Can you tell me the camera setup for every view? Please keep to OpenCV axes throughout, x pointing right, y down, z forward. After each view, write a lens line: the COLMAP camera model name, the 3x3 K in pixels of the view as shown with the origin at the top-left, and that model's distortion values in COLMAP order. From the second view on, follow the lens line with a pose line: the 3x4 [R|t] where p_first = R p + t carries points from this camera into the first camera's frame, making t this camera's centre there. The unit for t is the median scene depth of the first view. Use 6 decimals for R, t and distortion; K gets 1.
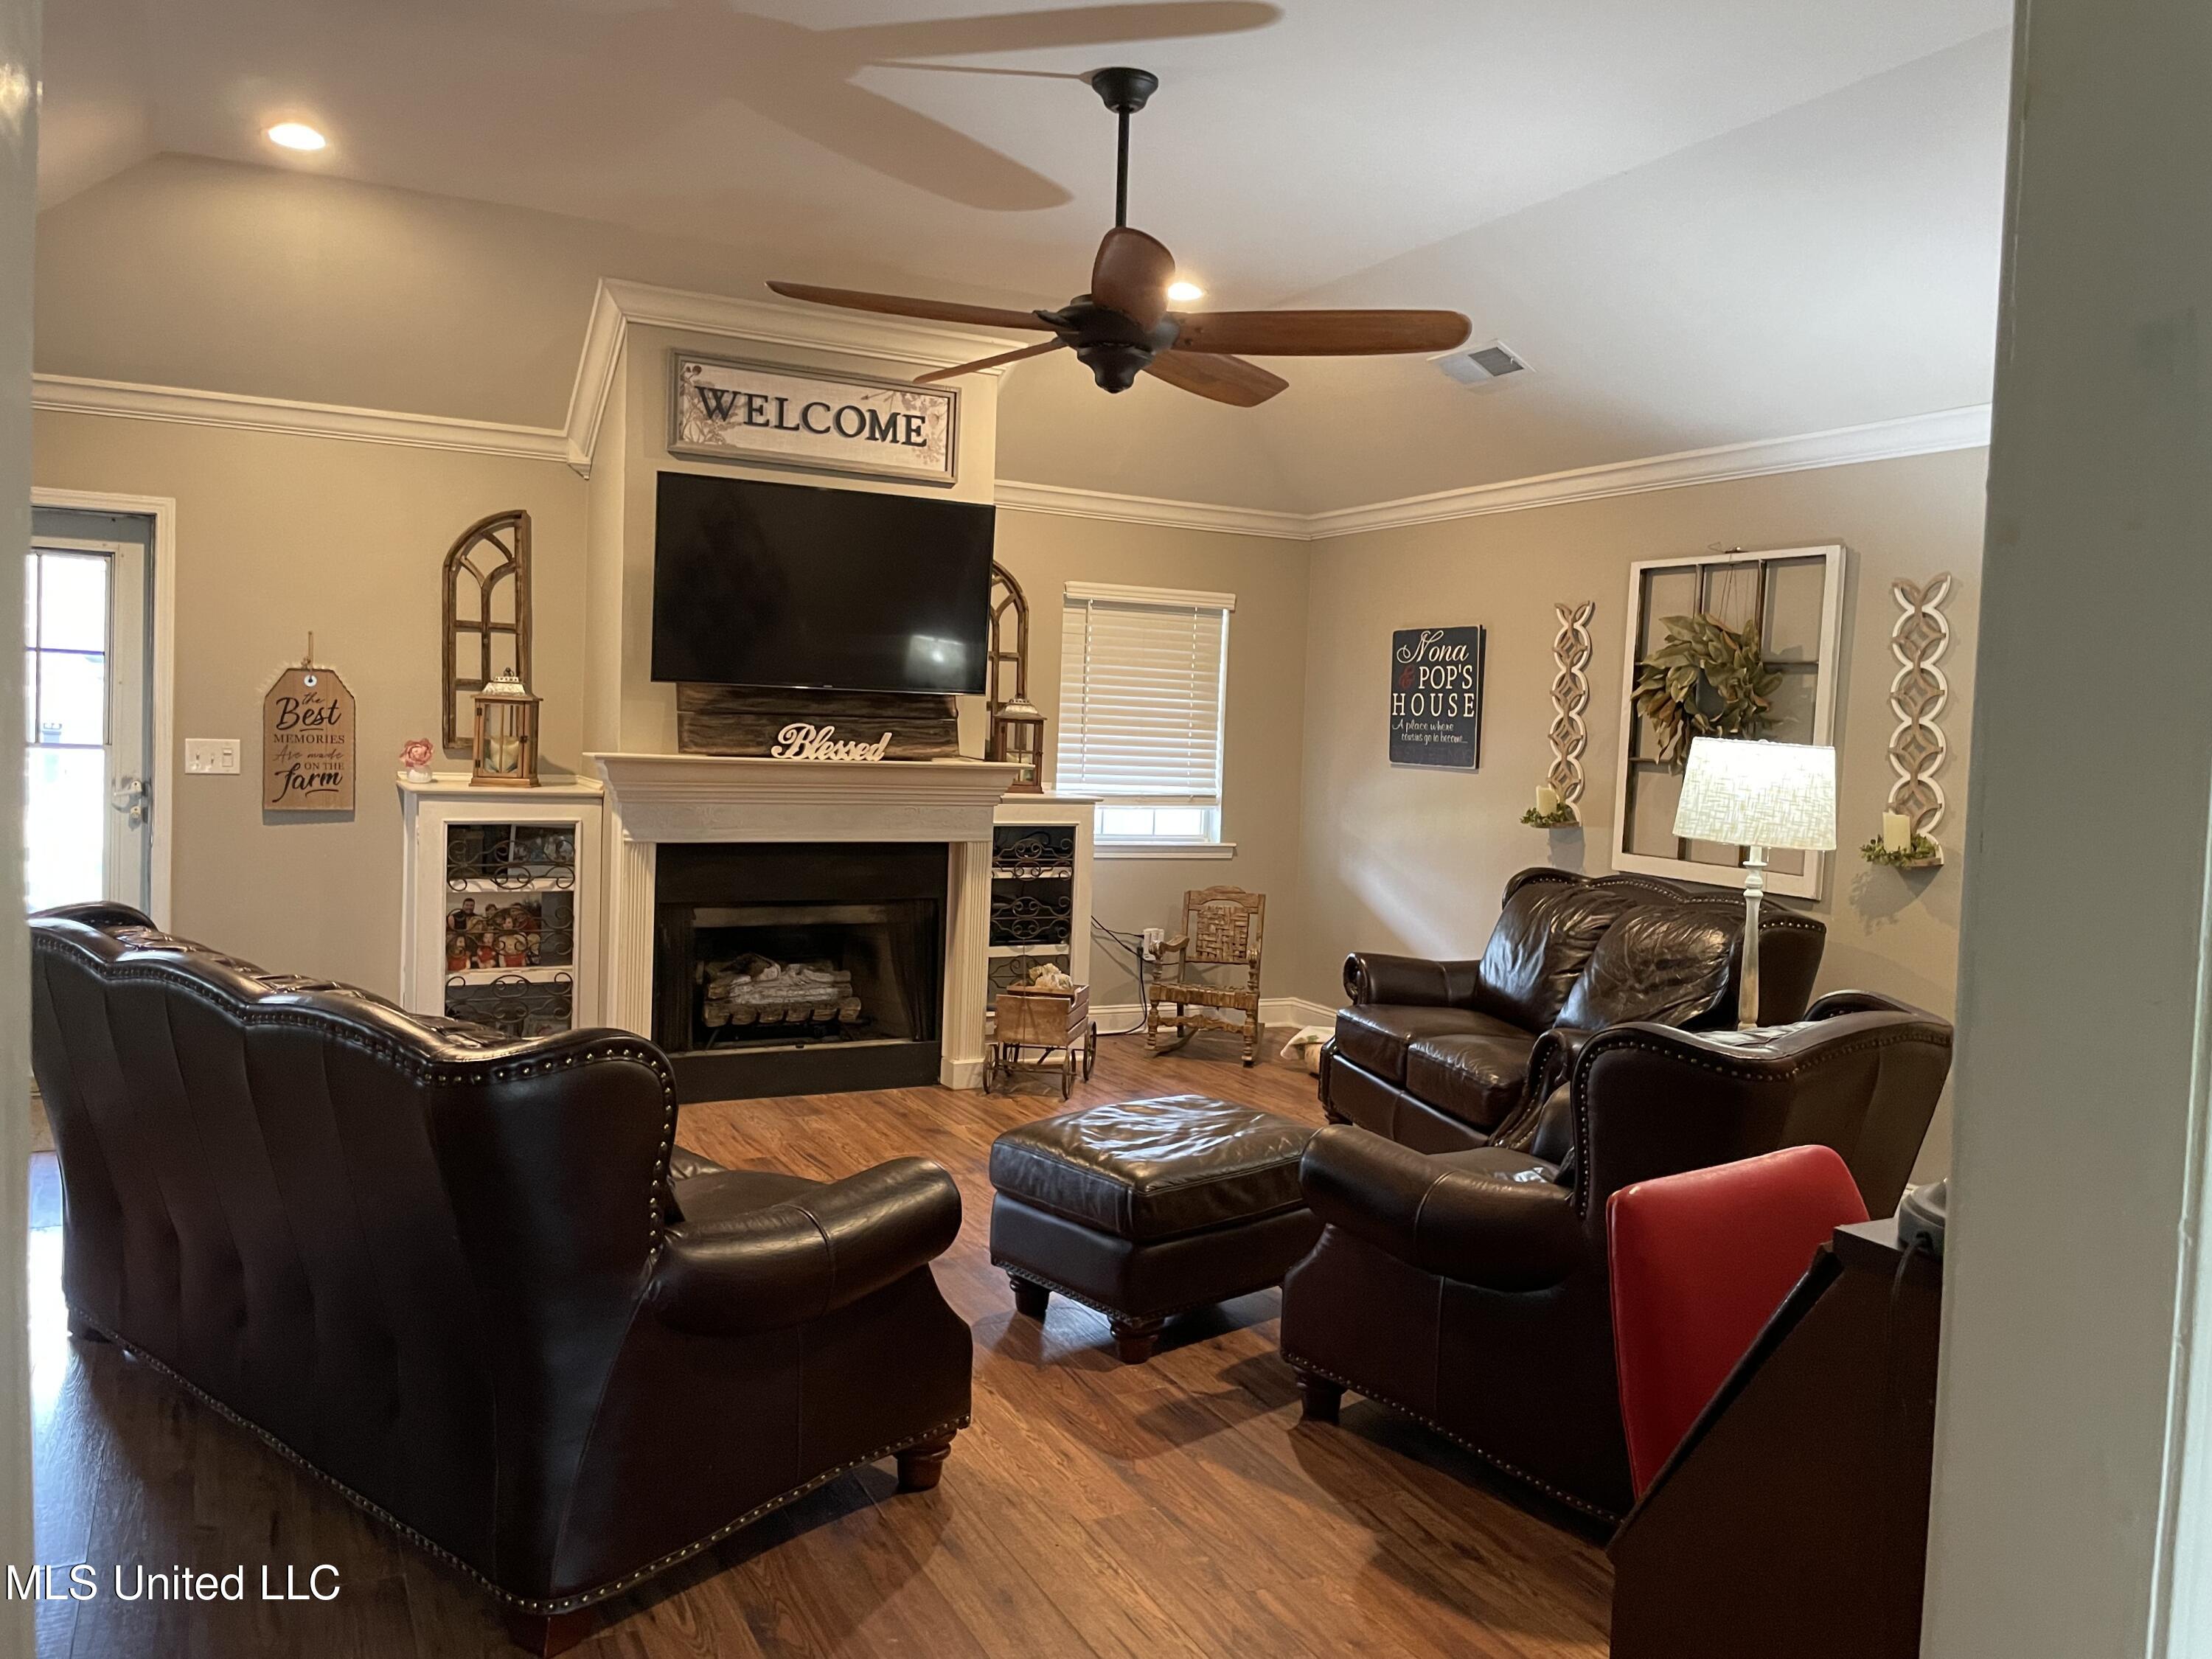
lens RADIAL K [[1688.4, 0, 1116.0], [0, 1688.4, 818.3], [0, 0, 1]] dist [0.047855, -0.015105]
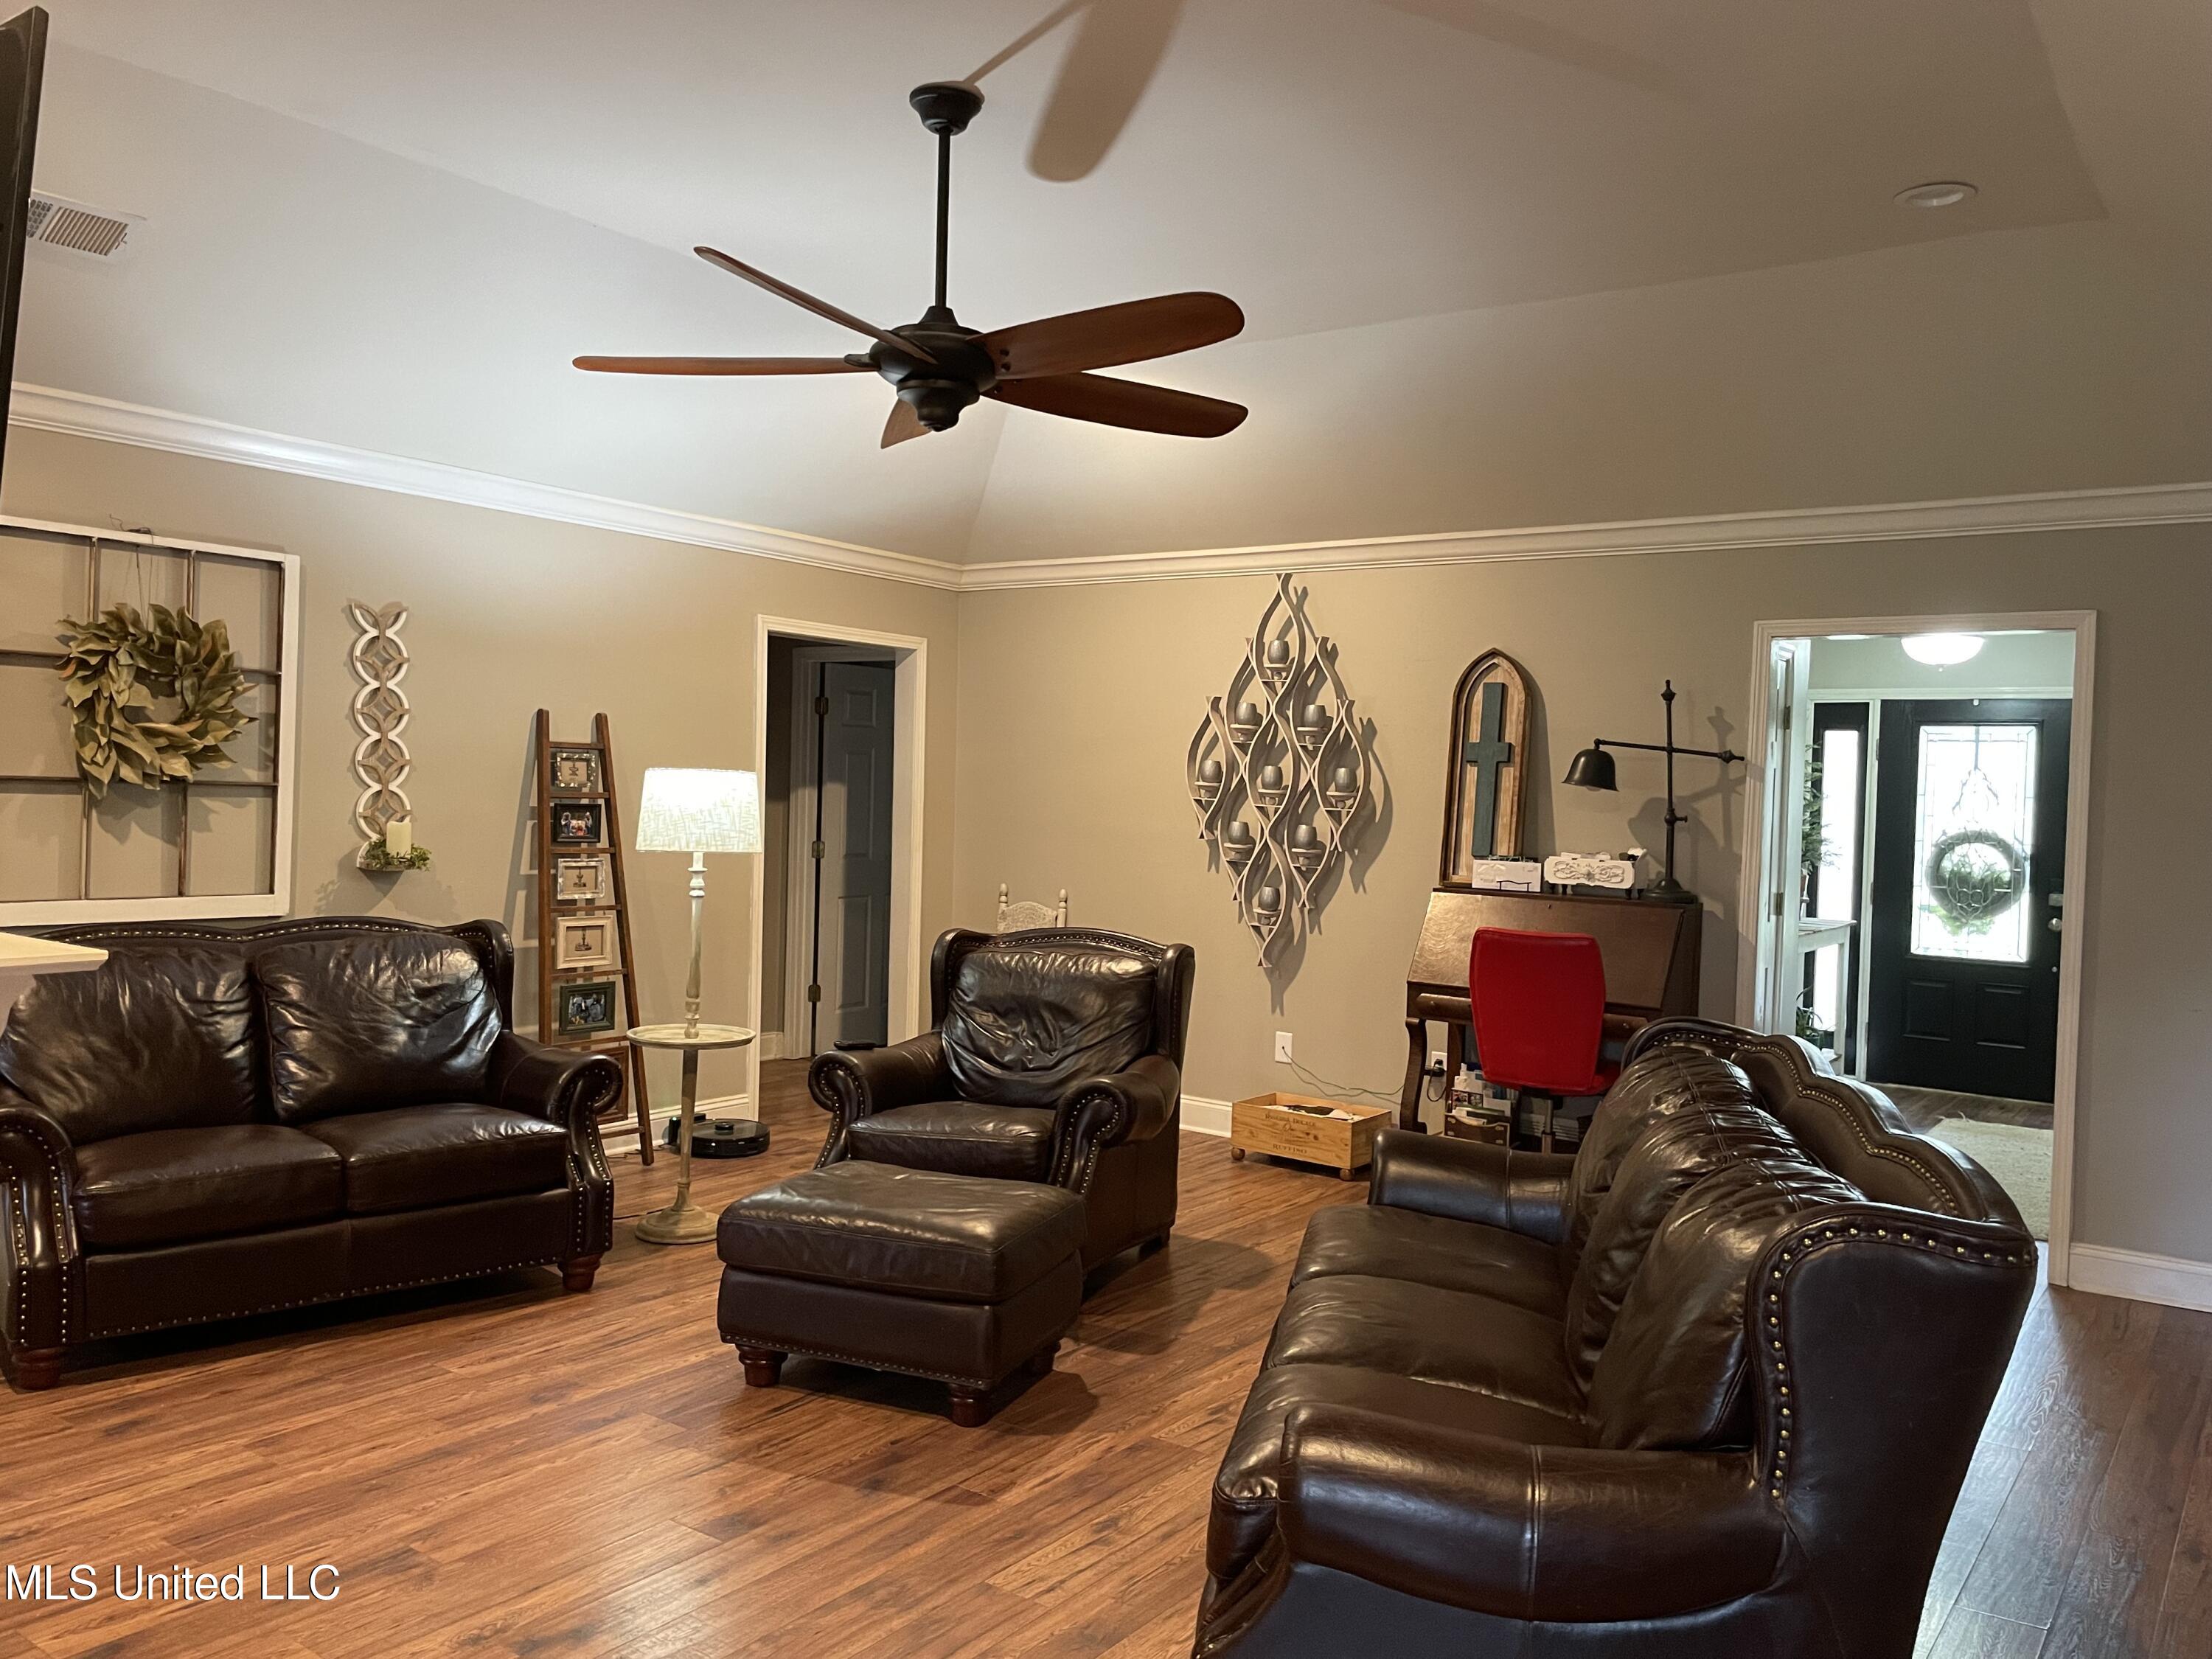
lens RADIAL K [[1688.4, 0, 1123.6], [0, 1688.4, 823.3], [0, 0, 1]] dist [0.047855, -0.015105]
pose [[-0.462162, -0.075312, 0.883592, -0.848123], [0.004721, 0.996164, 0.087377, -0.111498], [-0.886783, 0.044554, -0.460034, 1.284179]]
